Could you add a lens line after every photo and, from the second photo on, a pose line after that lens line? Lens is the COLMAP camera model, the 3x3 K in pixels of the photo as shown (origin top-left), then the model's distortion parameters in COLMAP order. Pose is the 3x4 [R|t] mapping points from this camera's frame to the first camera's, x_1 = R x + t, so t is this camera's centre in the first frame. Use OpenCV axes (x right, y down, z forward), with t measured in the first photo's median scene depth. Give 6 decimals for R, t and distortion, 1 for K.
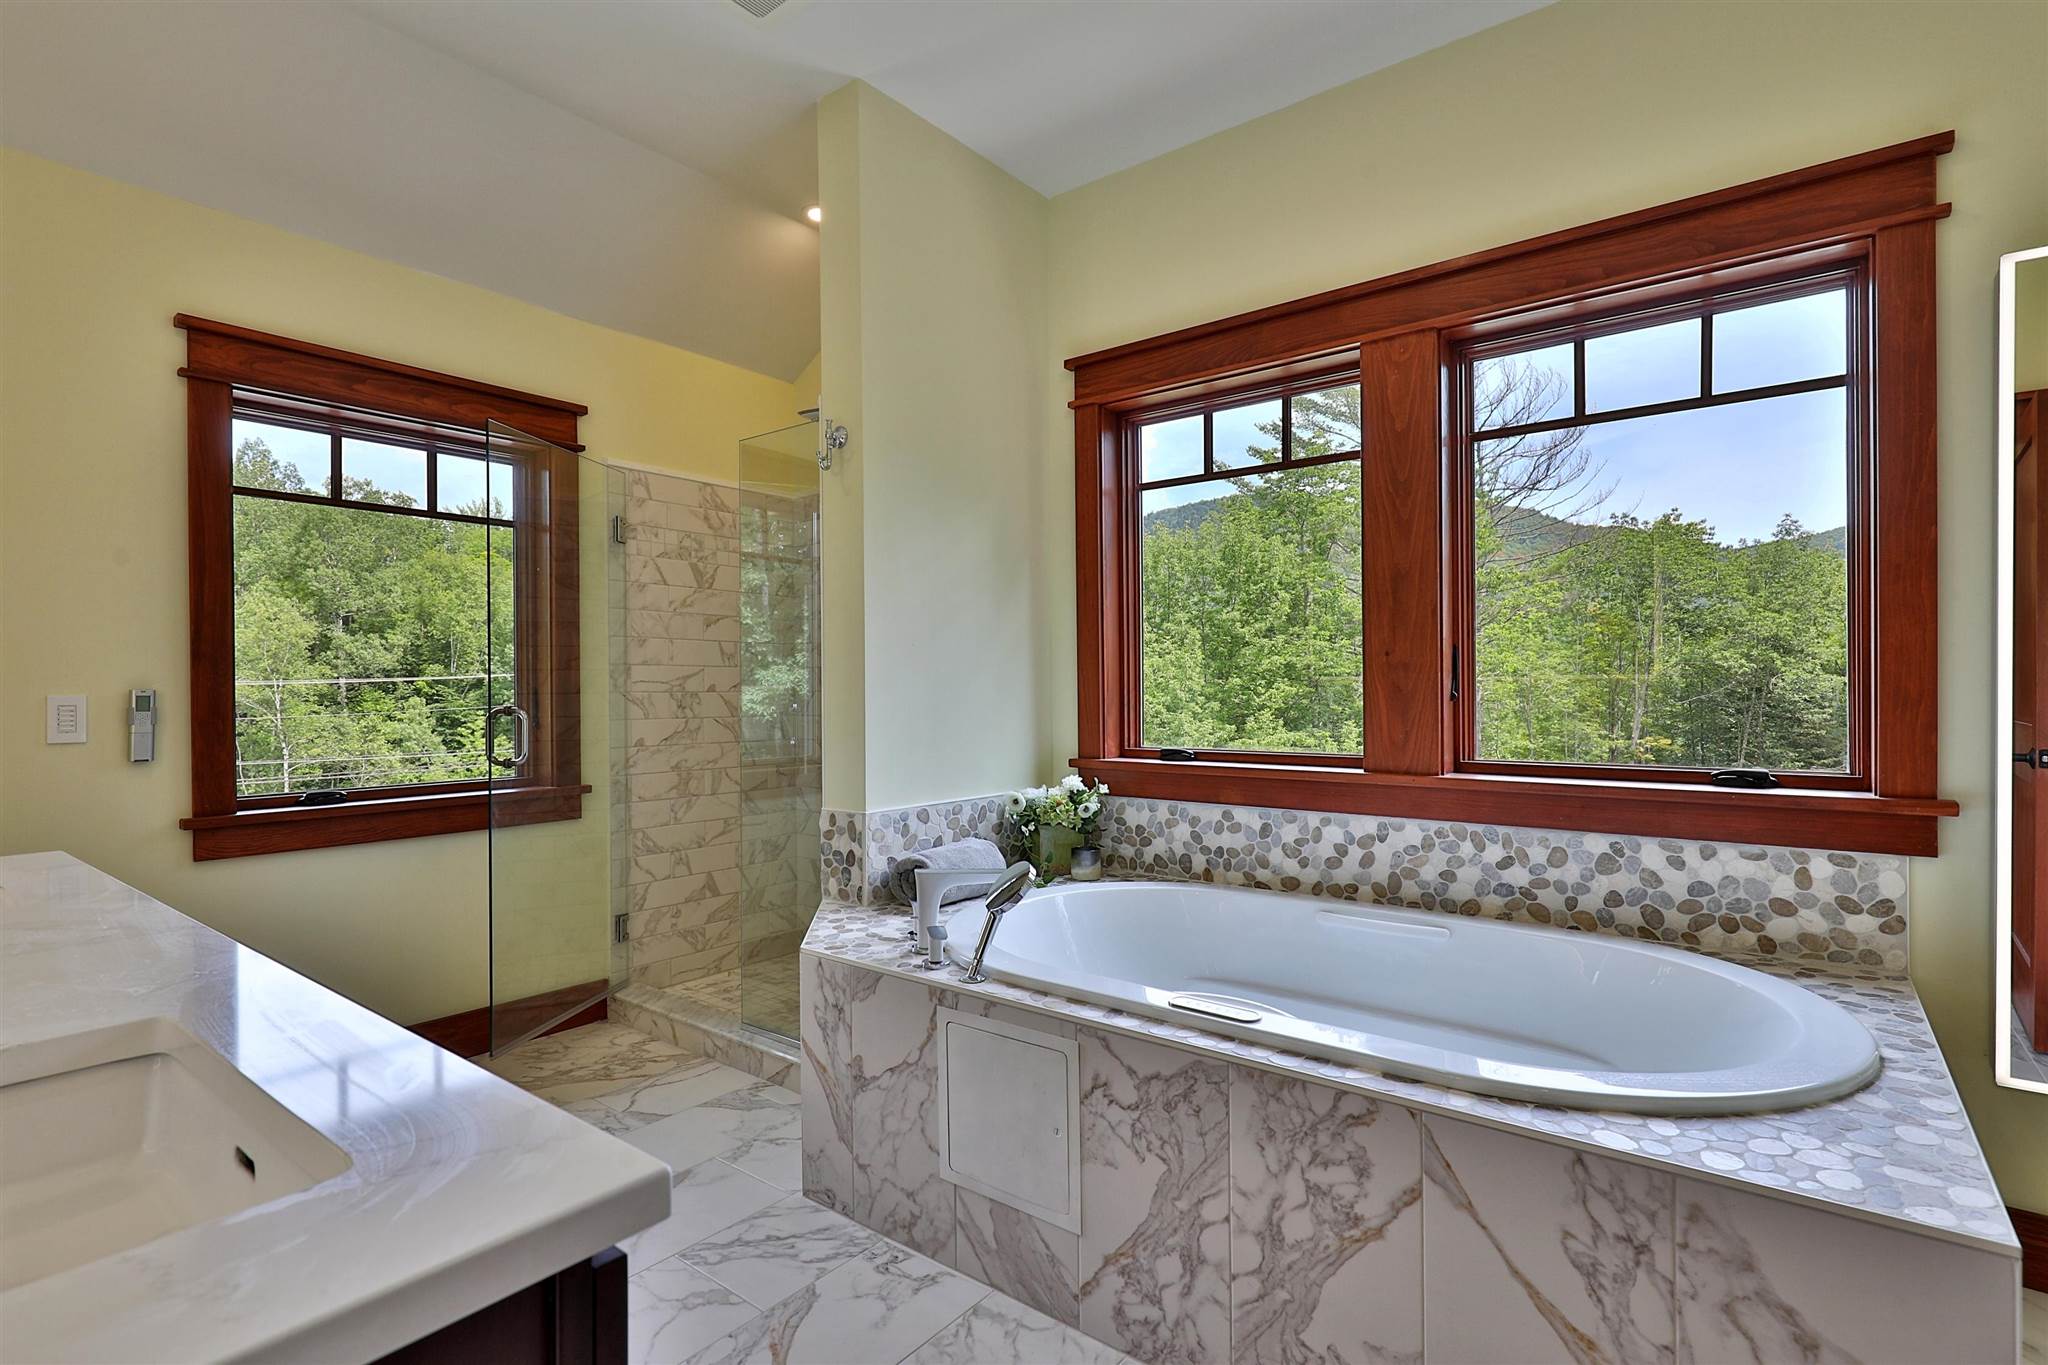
lens RADIAL K [[992.6, 0, 1044.5], [0, 992.6, 689.9], [0, 0, 1]] dist [-0.001263, 0.000231]
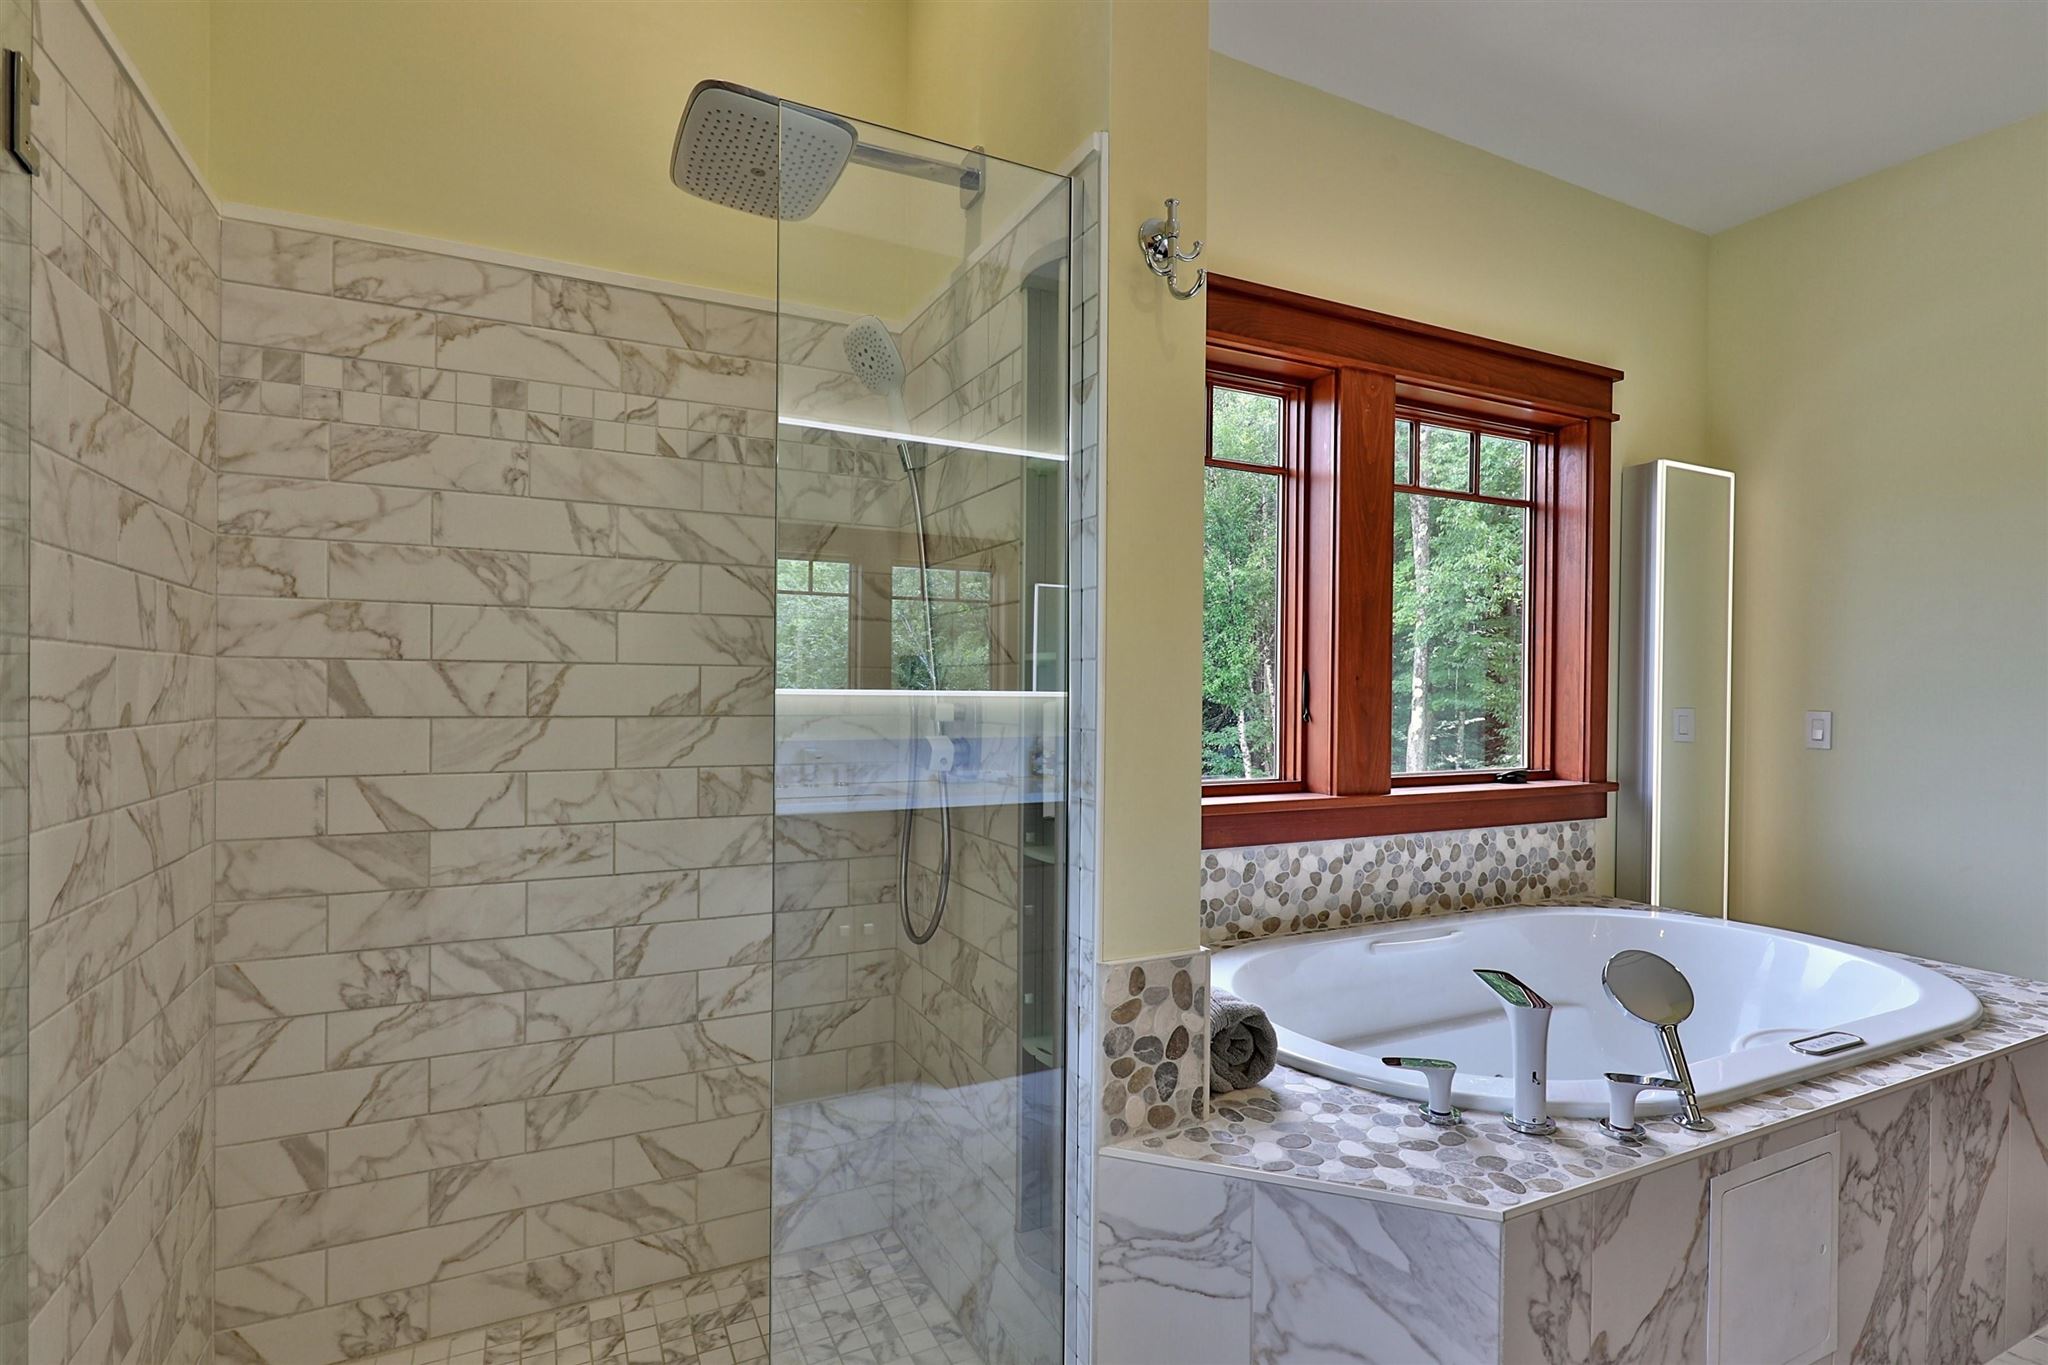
lens RADIAL K [[992.6, 0, 1044.5], [0, 992.6, 689.9], [0, 0, 1]] dist [-0.001263, 0.000231]
pose [[0.434362, 0.009711, 0.900686, -0.761326], [-0.008286, 0.999943, -0.006785, -0.015769], [-0.900700, -0.004516, 0.434417, 0.900420]]
